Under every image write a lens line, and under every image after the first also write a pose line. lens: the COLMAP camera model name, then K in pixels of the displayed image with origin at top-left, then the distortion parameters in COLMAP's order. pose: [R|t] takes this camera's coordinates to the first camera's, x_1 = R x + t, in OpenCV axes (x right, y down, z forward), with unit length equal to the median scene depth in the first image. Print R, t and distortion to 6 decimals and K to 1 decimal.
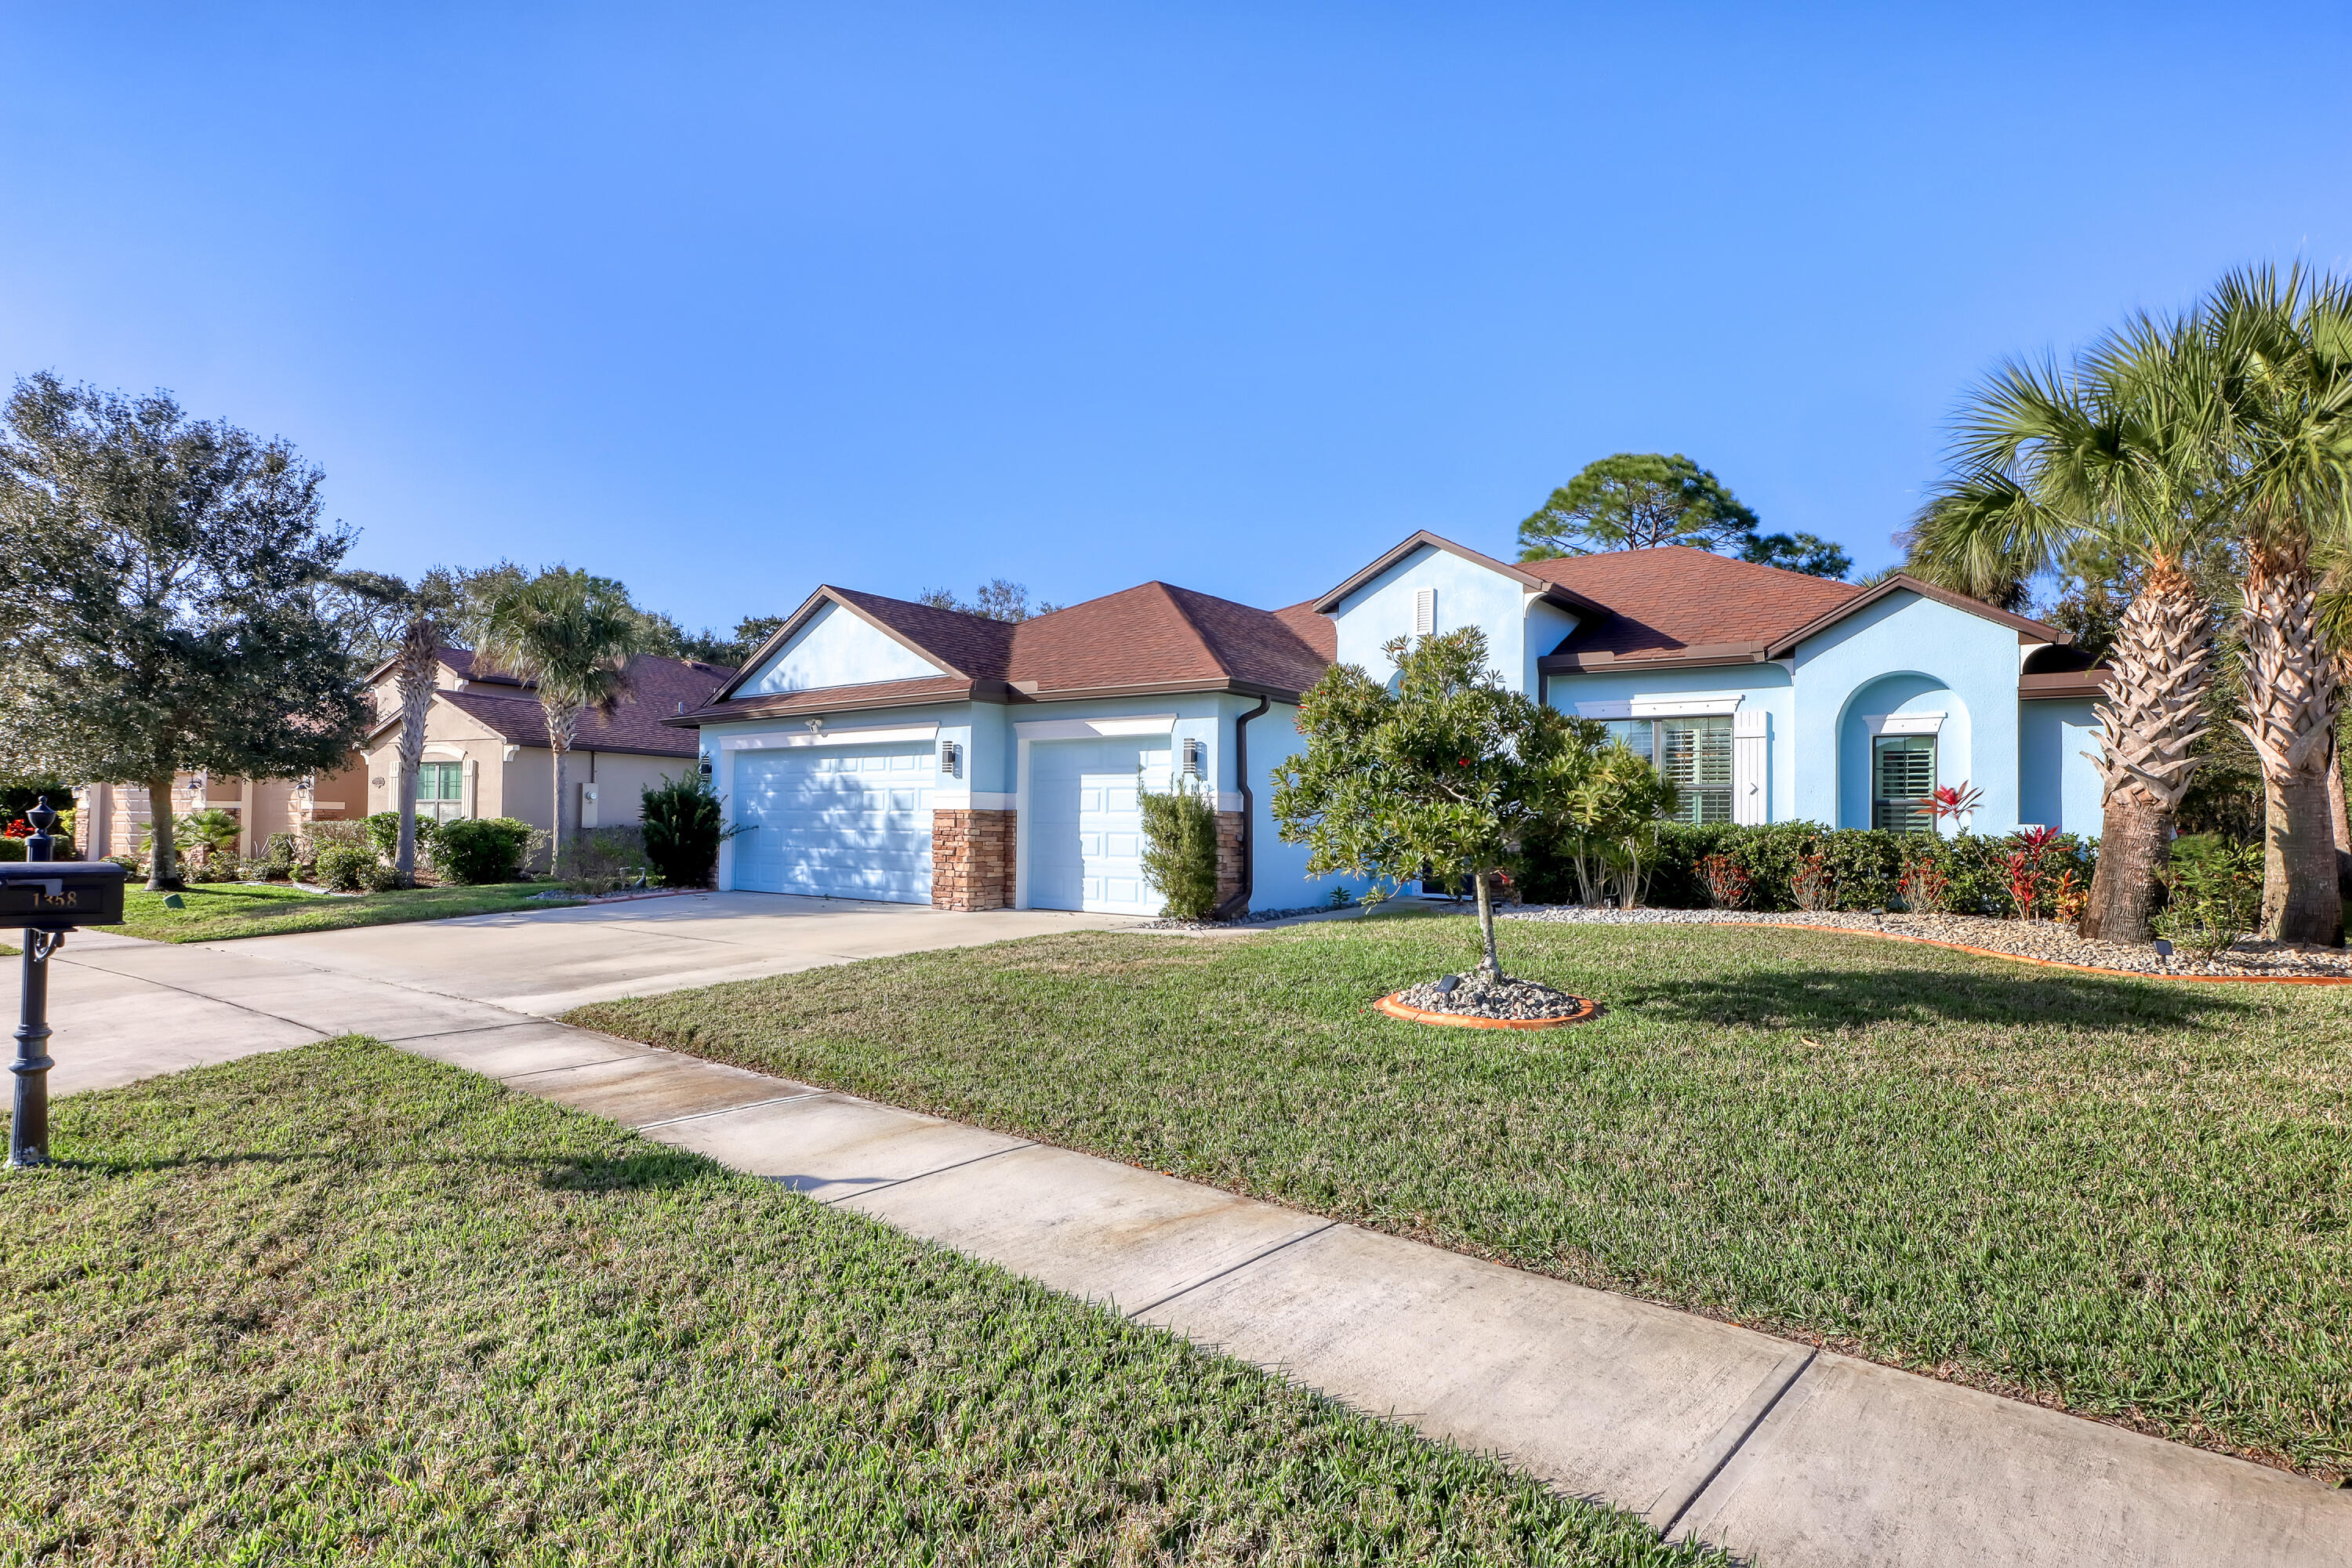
lens RADIAL K [[1240.1, 0, 1176.3], [0, 1240.1, 807.2], [0, 0, 1]] dist [-0.021025, 0.000161]
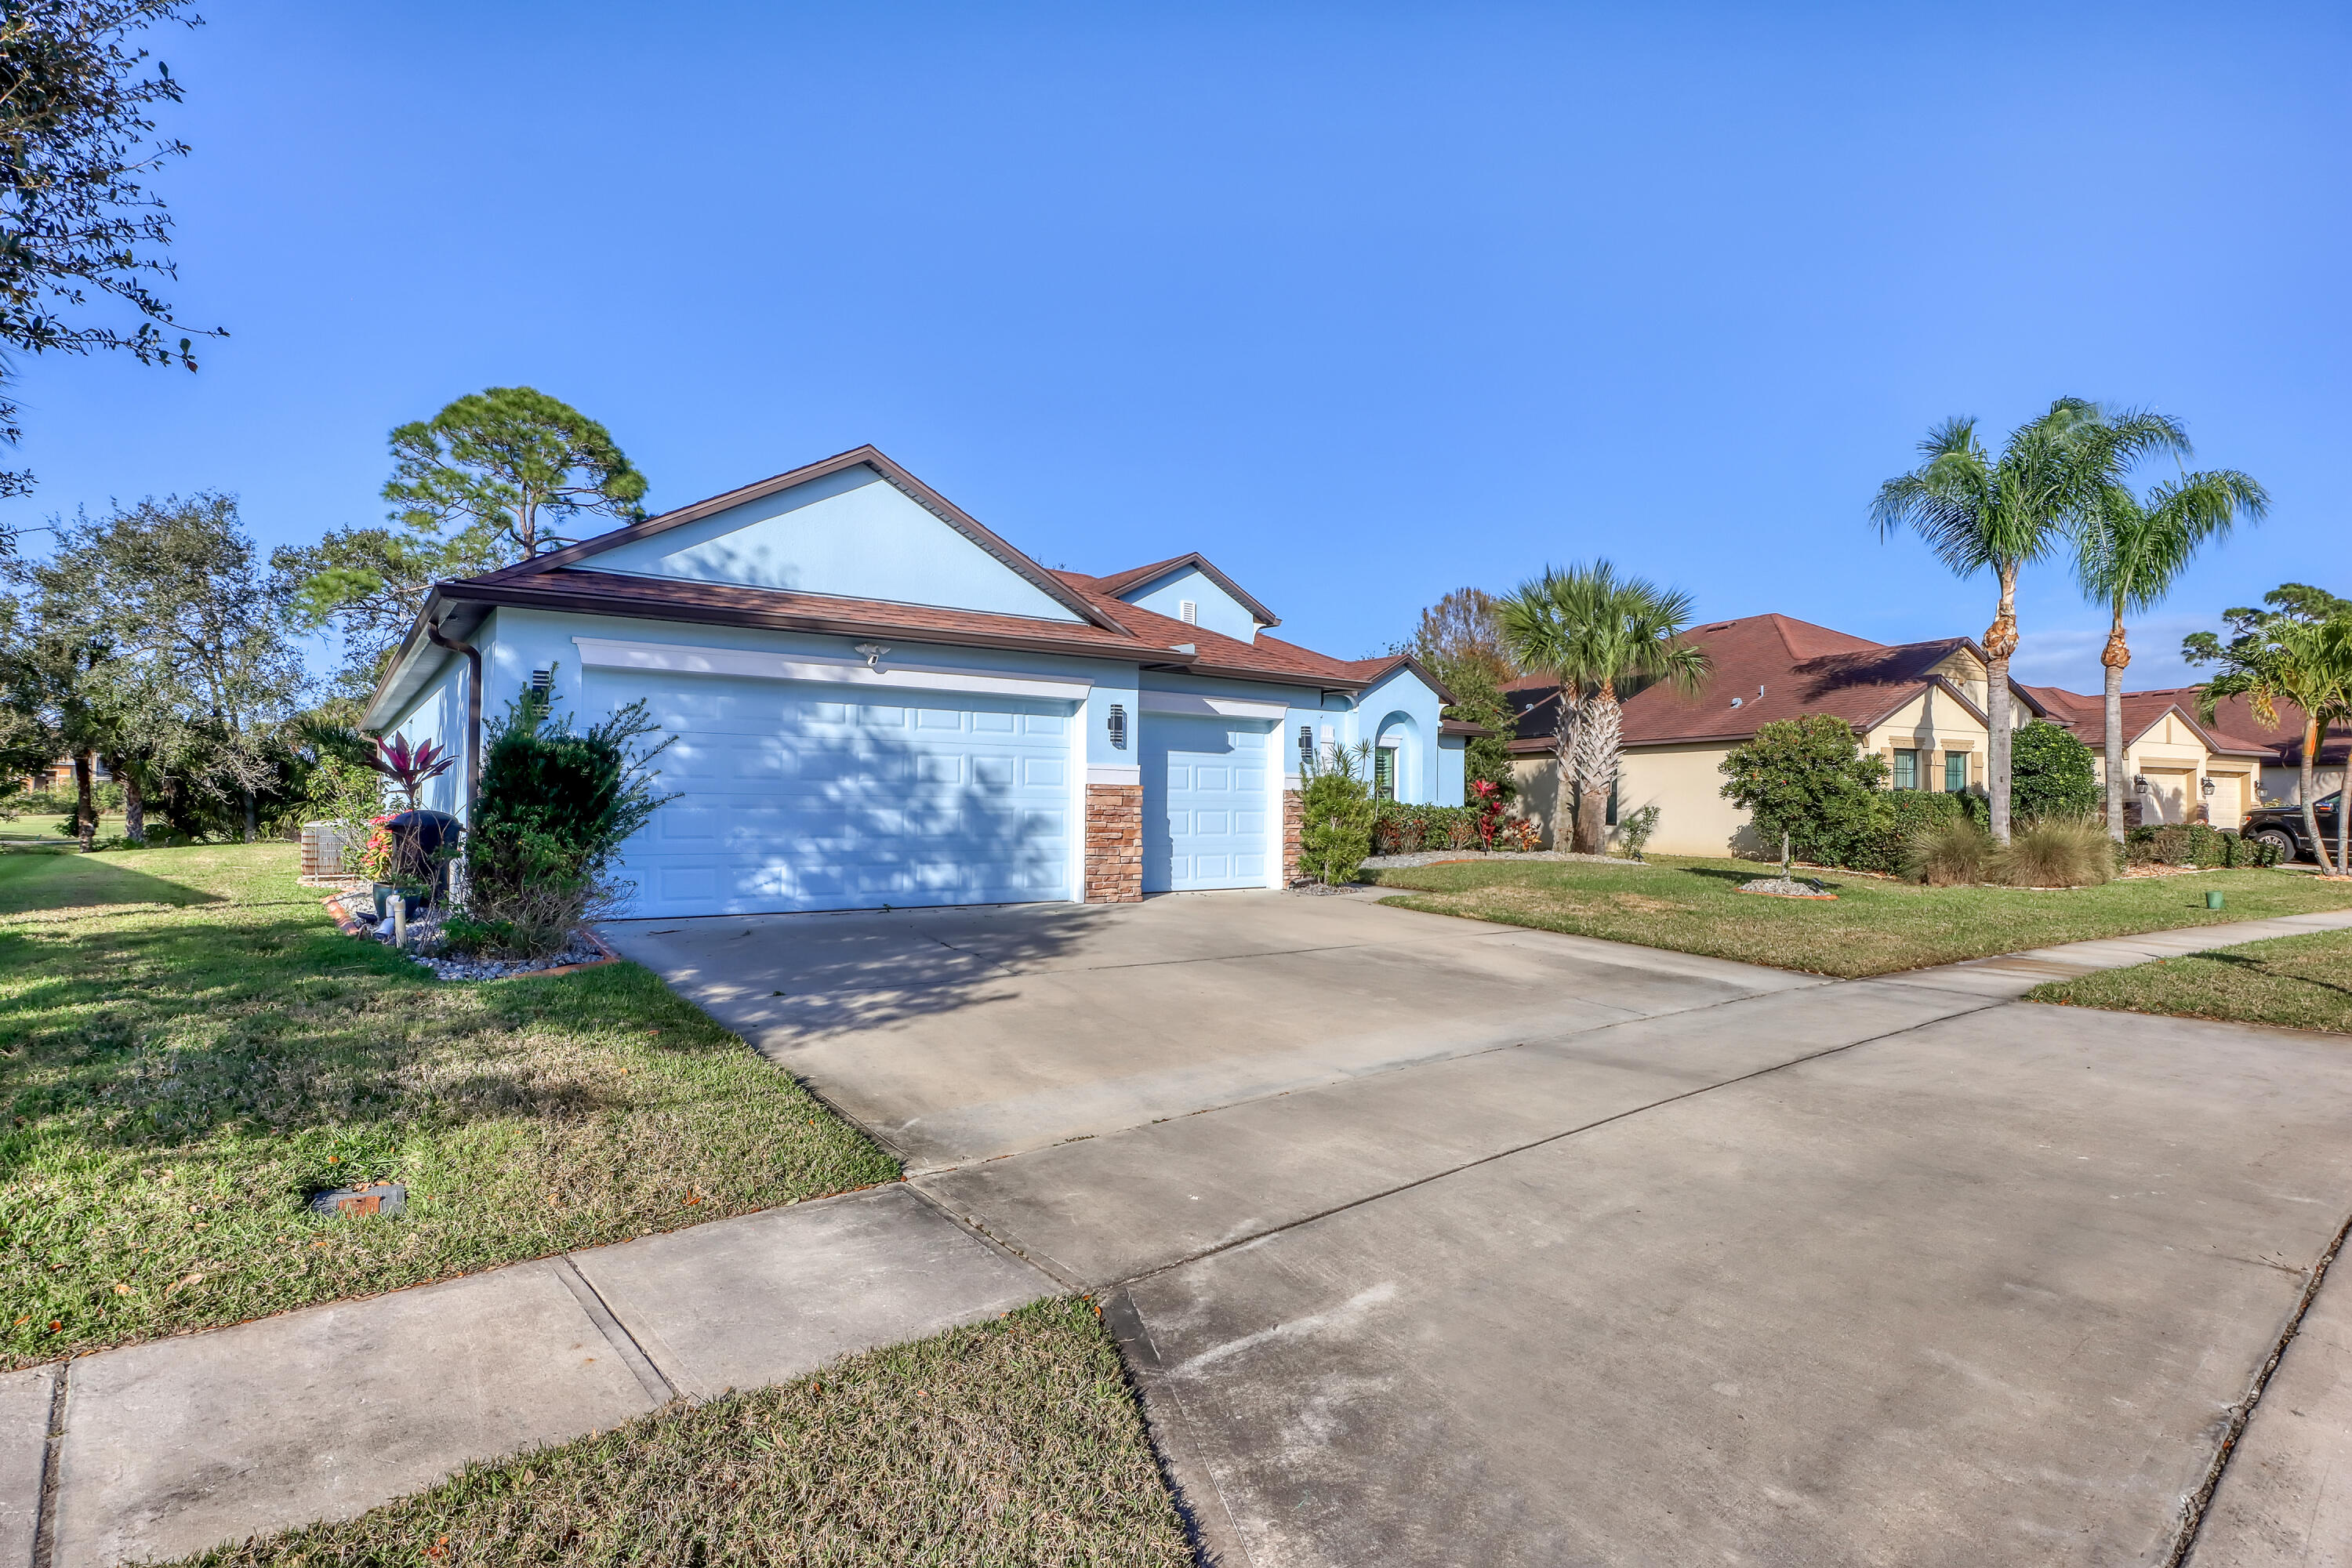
lens RADIAL K [[1240.1, 0, 1176.3], [0, 1240.1, 807.2], [0, 0, 1]] dist [-0.021025, 0.000161]
pose [[0.230390, -0.008980, 0.973057, -0.907104], [-0.016036, 0.999787, 0.013023, 0.004695], [-0.972966, -0.018604, 0.230197, 0.688144]]
